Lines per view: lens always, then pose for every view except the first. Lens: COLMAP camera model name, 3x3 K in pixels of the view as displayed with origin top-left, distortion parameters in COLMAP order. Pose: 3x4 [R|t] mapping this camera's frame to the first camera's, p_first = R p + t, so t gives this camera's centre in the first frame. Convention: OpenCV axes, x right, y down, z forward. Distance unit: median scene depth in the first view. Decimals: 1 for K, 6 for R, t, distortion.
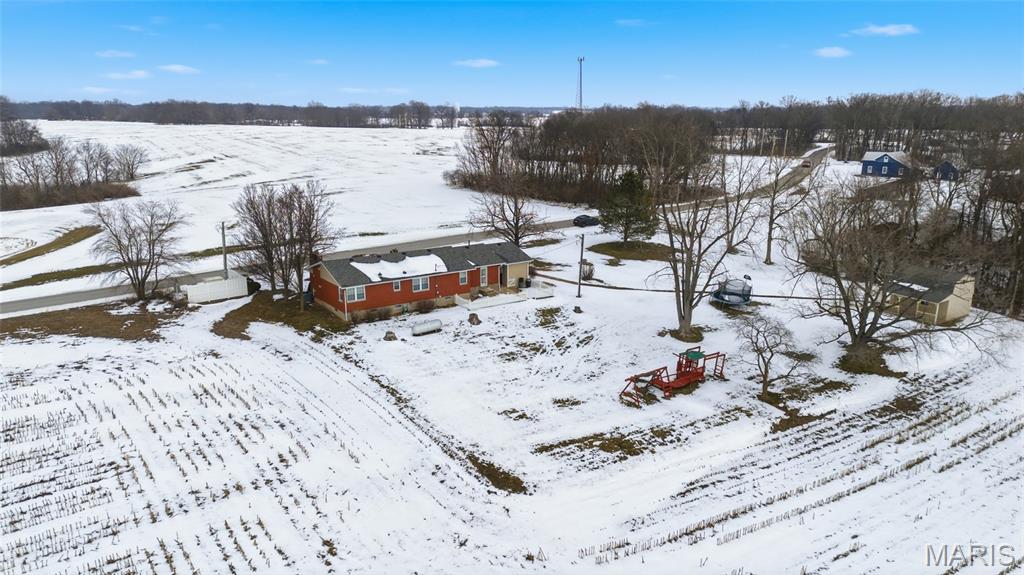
lens RADIAL K [[709.0, 0, 508.7], [0, 709.0, 287.1], [0, 0, 1]] dist [0.087730, -0.071510]
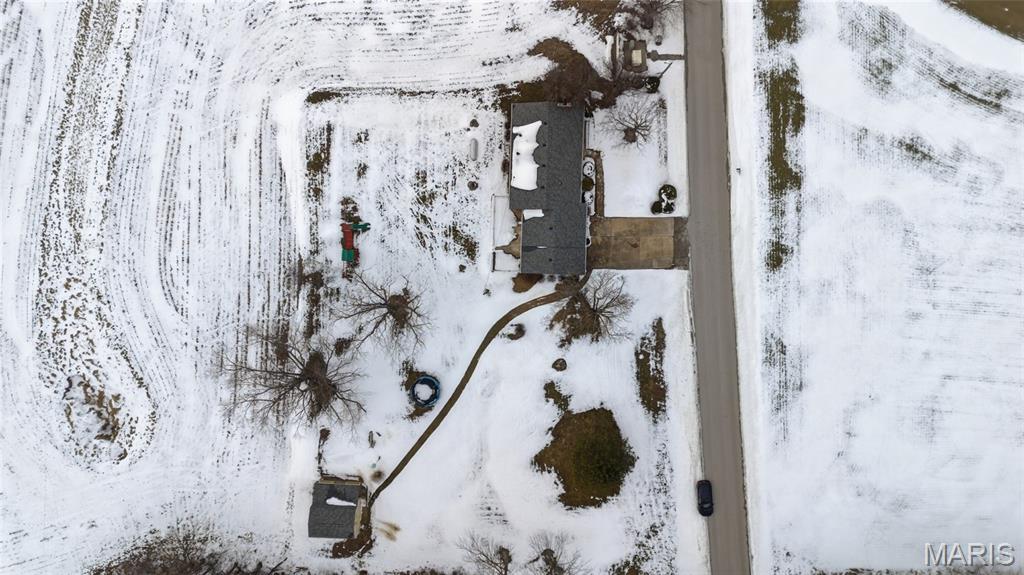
lens RADIAL K [[719.7, 0, 512.0], [0, 719.7, 287.5], [0, 0, 1]] dist [0.083951, -0.080087]
pose [[-0.593402, 0.804810, 0.012470, 0.065250], [-0.206828, -0.167434, 0.963944, -1.692560], [0.777880, 0.569427, 0.265813, 0.898955]]
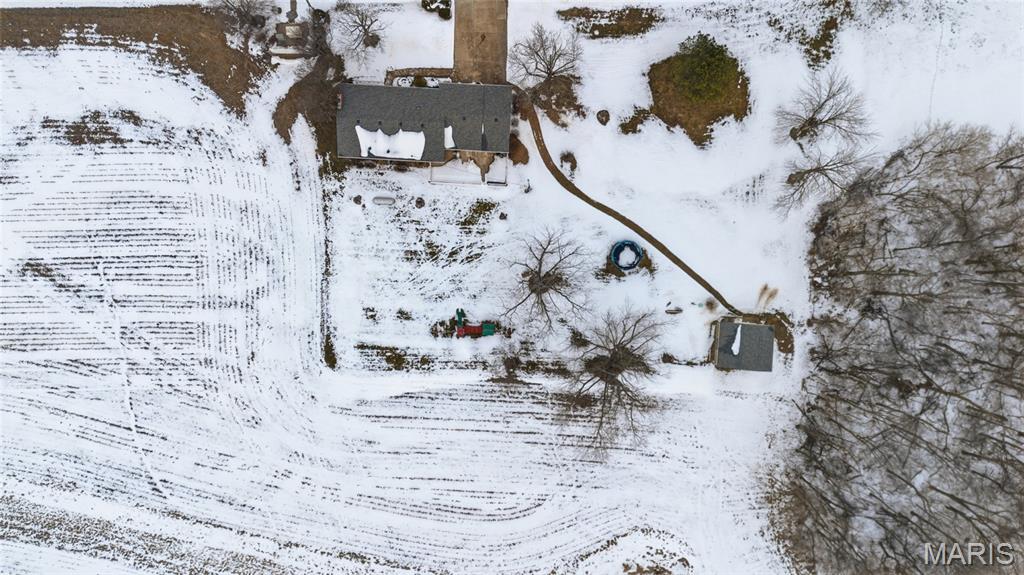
lens RADIAL K [[719.7, 0, 512.0], [0, 719.7, 287.5], [0, 0, 1]] dist [0.083951, -0.080087]
pose [[0.794285, 0.607507, 0.006816, 0.232759], [-0.155644, 0.192626, 0.968850, -1.624933], [0.587270, -0.770604, 0.247555, 0.691363]]
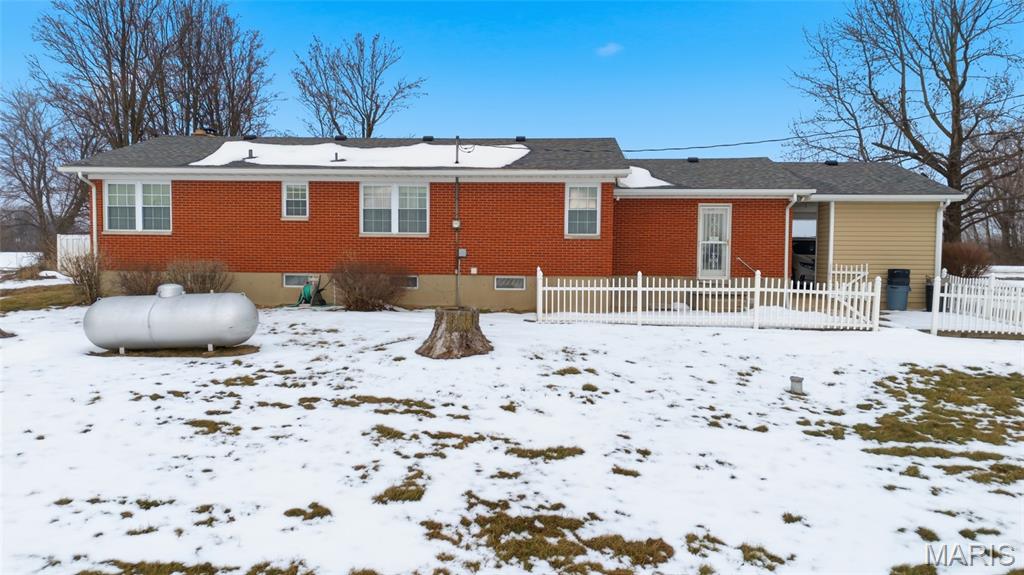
lens RADIAL K [[719.7, 0, 512.0], [0, 719.7, 287.5], [0, 0, 1]] dist [0.083951, -0.080087]
pose [[0.783831, 0.031373, -0.620181, 0.091493], [-0.158682, 0.975684, -0.151197, 0.068836], [0.600357, 0.216924, 0.769750, 0.989396]]
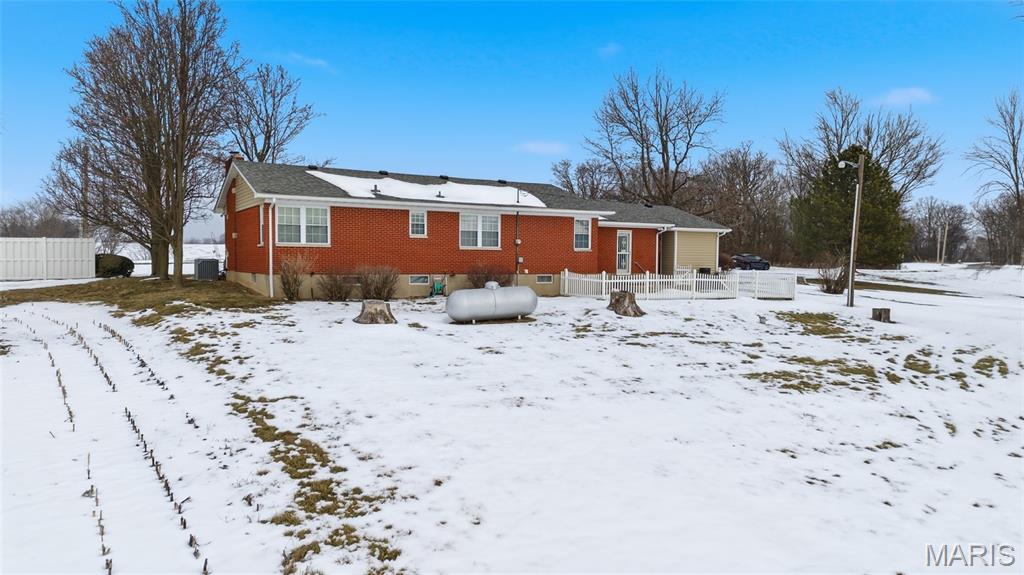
lens RADIAL K [[715.3, 0, 510.1], [0, 715.3, 294.1], [0, 0, 1]] dist [0.097690, -0.116617]
pose [[0.995730, 0.011280, -0.091622, -0.084360], [-0.029048, 0.980376, -0.194987, 0.128332], [0.087624, 0.196816, 0.976517, 0.741552]]
